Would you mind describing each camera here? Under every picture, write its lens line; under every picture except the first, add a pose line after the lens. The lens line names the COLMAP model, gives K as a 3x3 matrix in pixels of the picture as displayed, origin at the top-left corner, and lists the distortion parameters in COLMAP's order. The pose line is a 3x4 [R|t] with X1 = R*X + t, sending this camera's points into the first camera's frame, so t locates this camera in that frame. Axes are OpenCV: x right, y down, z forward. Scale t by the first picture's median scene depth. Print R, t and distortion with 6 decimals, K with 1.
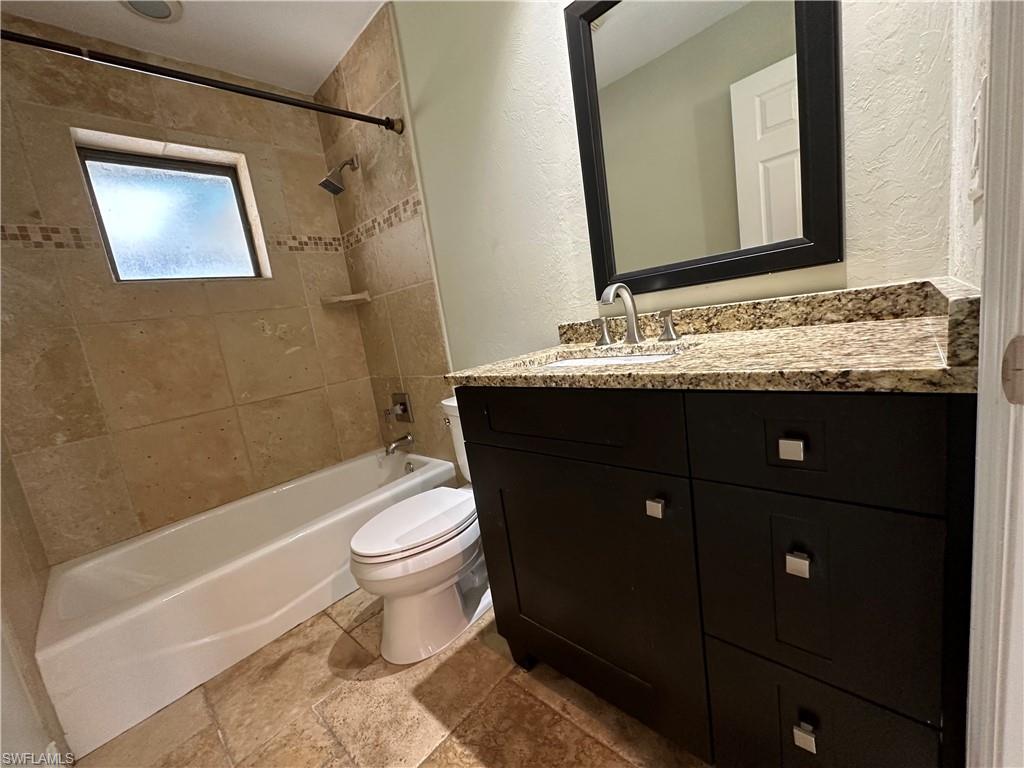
lens RADIAL K [[403.8, 0, 510.0], [0, 403.8, 383.1], [0, 0, 1]] dist [-0.000435, 0.001103]
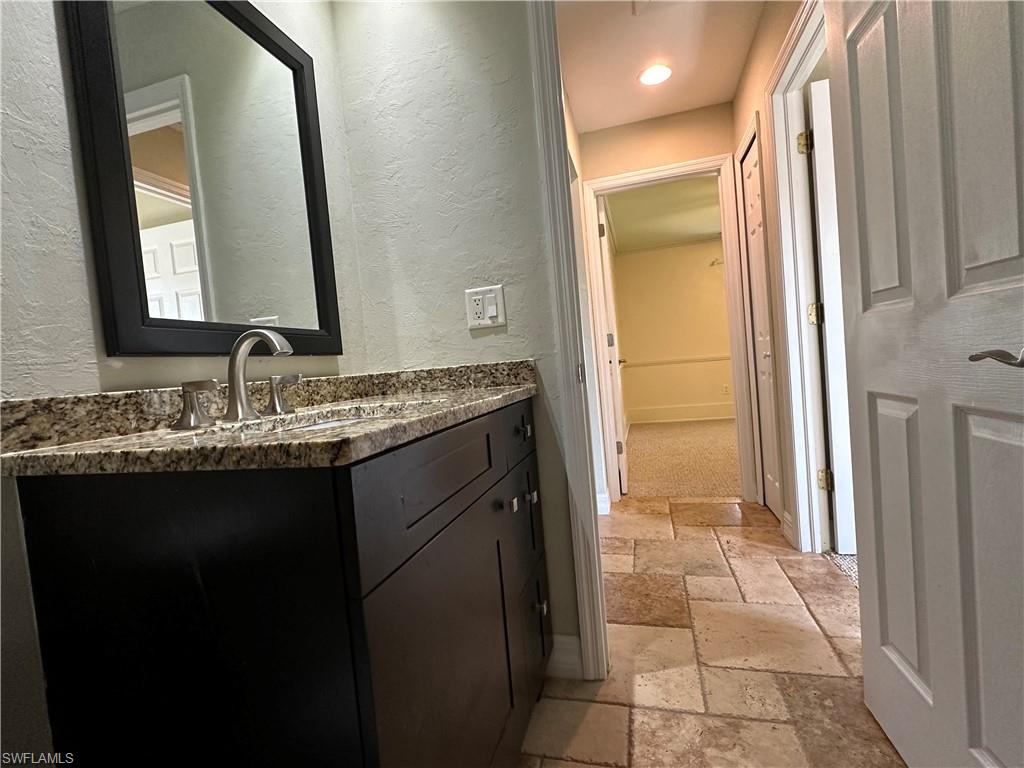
lens RADIAL K [[468.0, 0, 512.0], [0, 468.0, 384.0], [0, 0, 1]] dist [0.002960, -0.000242]
pose [[-0.440537, 0.152064, 0.884762, -0.431651], [0.293879, 0.955674, -0.017925, -0.008561], [-0.848270, 0.252117, -0.465698, 0.699964]]
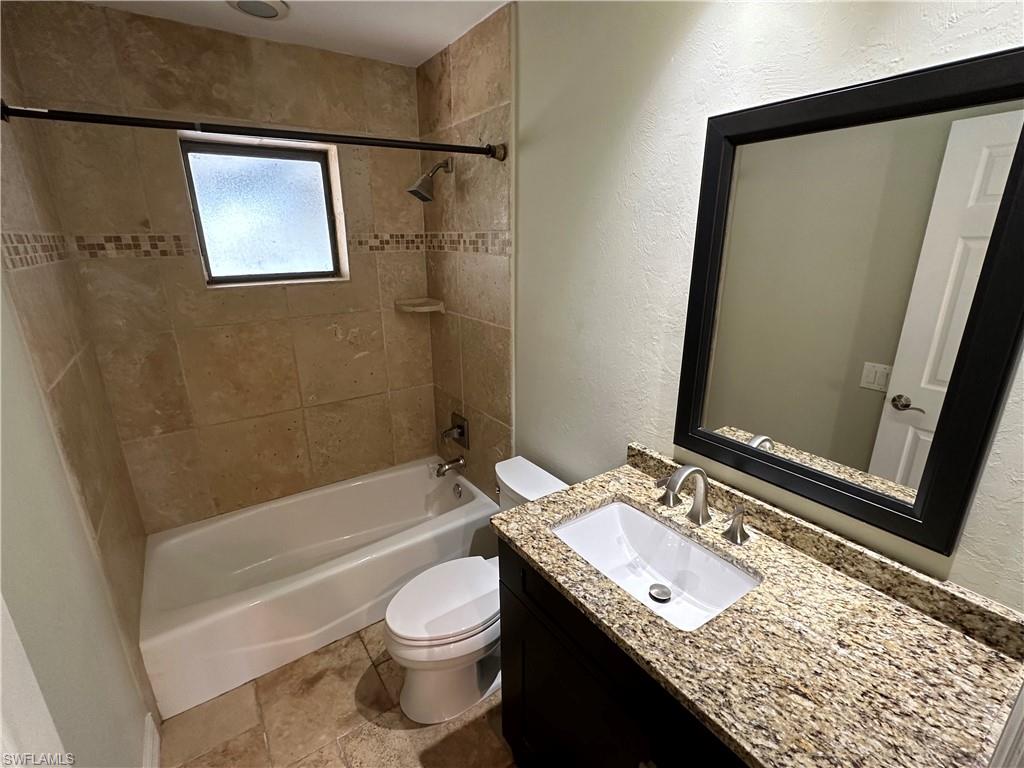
lens RADIAL K [[468.0, 0, 512.0], [0, 468.0, 384.0], [0, 0, 1]] dist [0.002960, -0.000242]
pose [[0.967724, 0.199047, -0.154565, 0.001891], [-0.170939, 0.969112, 0.177767, -0.372458], [0.185174, -0.145609, 0.971858, -0.049969]]
